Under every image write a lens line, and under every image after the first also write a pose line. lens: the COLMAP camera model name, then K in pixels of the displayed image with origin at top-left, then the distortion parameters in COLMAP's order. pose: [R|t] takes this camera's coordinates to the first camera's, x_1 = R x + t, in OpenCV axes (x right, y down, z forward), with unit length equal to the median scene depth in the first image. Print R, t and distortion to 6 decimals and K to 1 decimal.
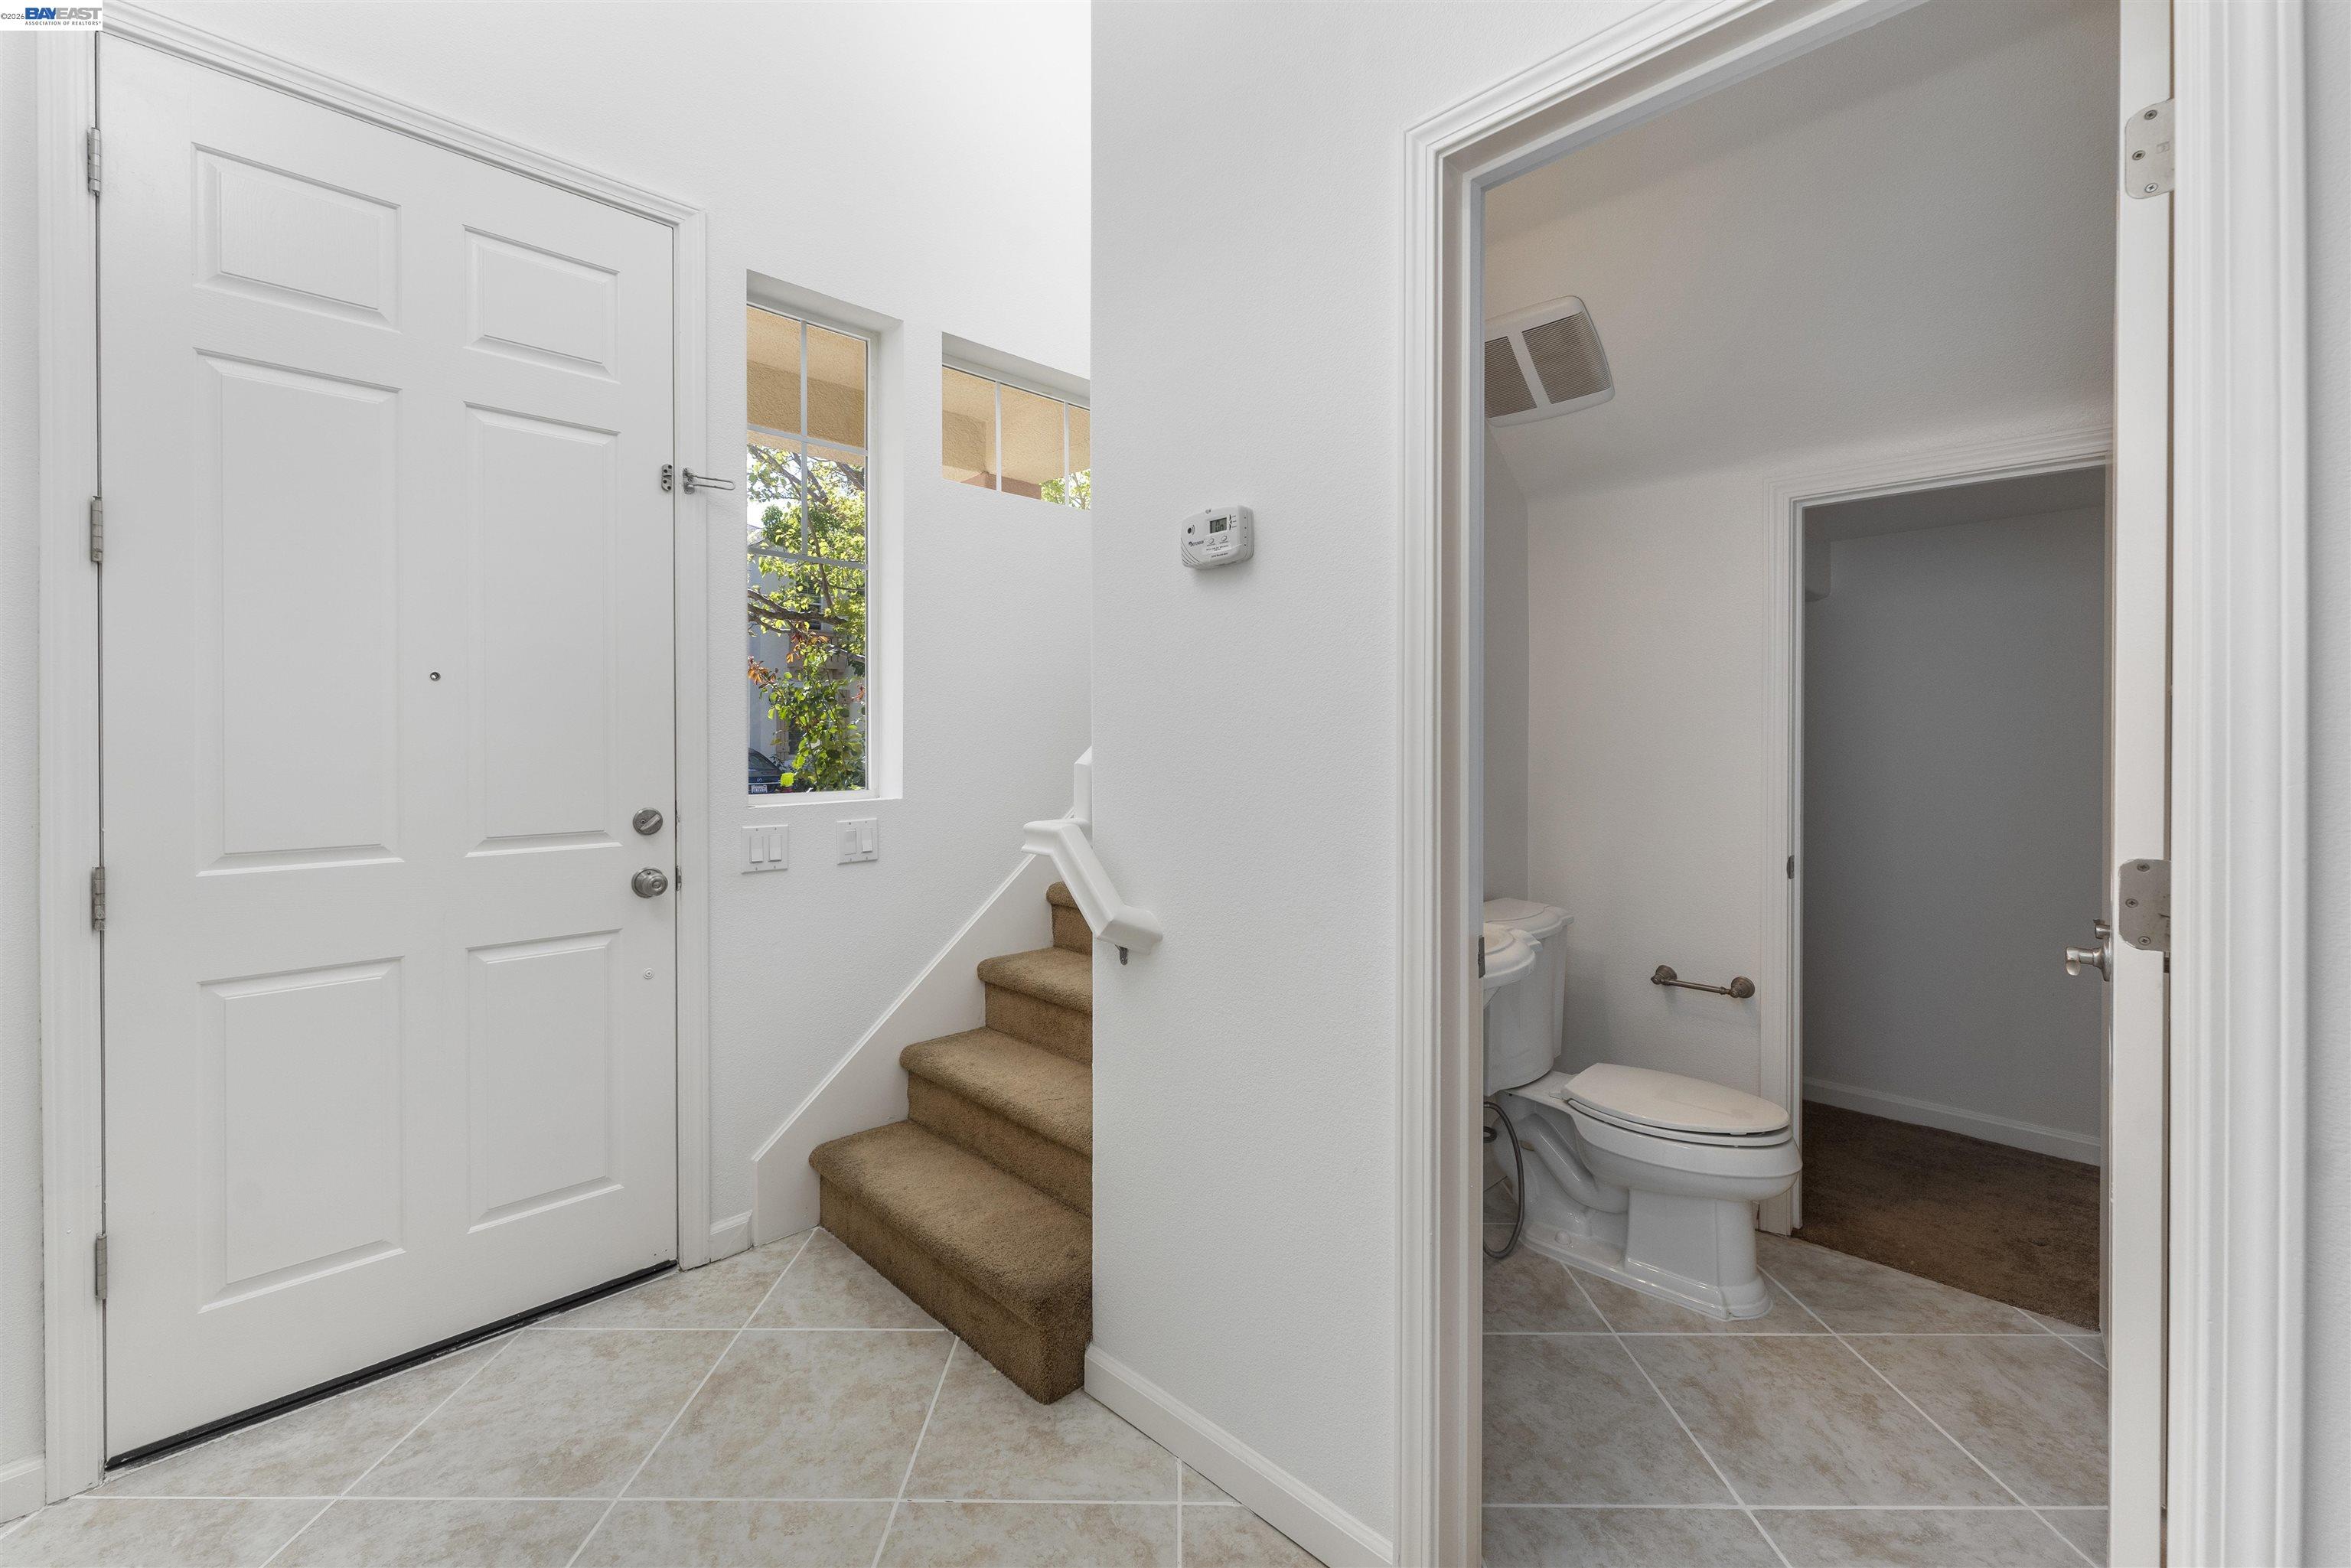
lens RADIAL K [[964.1, 0, 1150.6], [0, 964.1, 744.3], [0, 0, 1]] dist [0.003970, -0.000878]
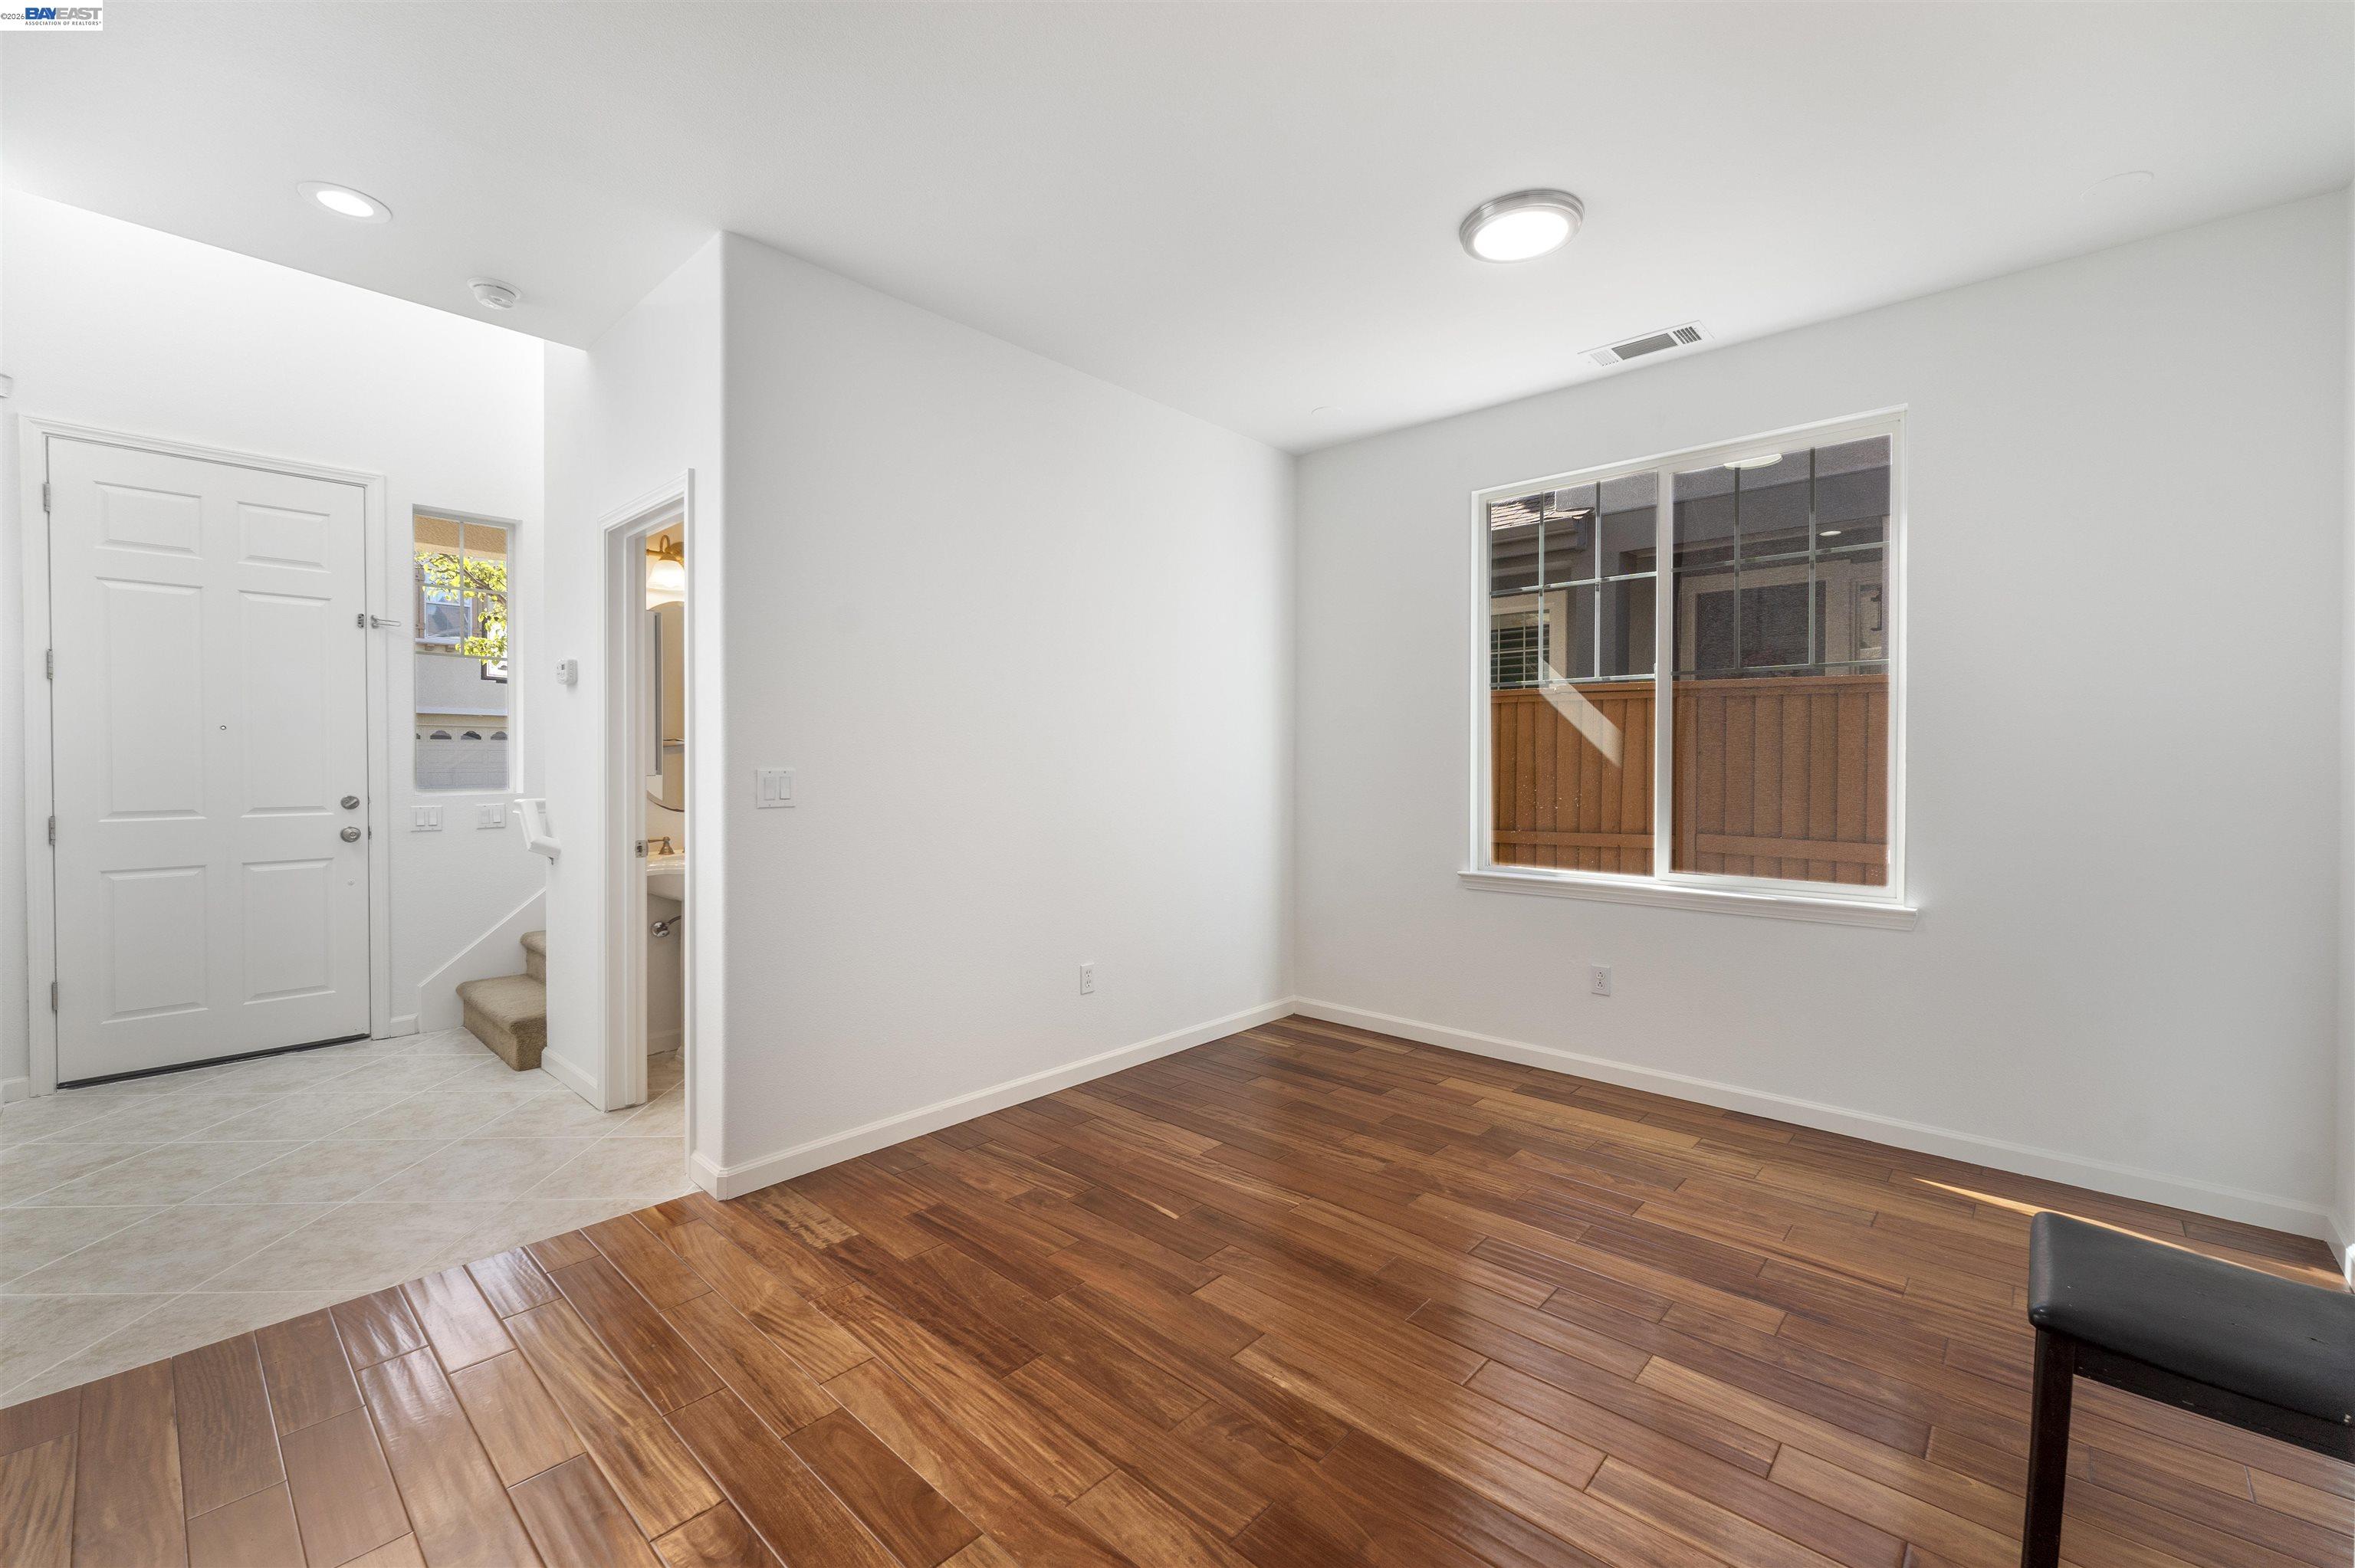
lens RADIAL K [[965.6, 0, 1167.1], [0, 965.6, 773.3], [0, 0, 1]] dist [0.003970, -0.000878]
pose [[0.998948, 0.006651, 0.045376, 1.021734], [-0.007272, 0.999882, 0.013552, -0.014787], [-0.045280, -0.013867, 0.998878, -0.998448]]
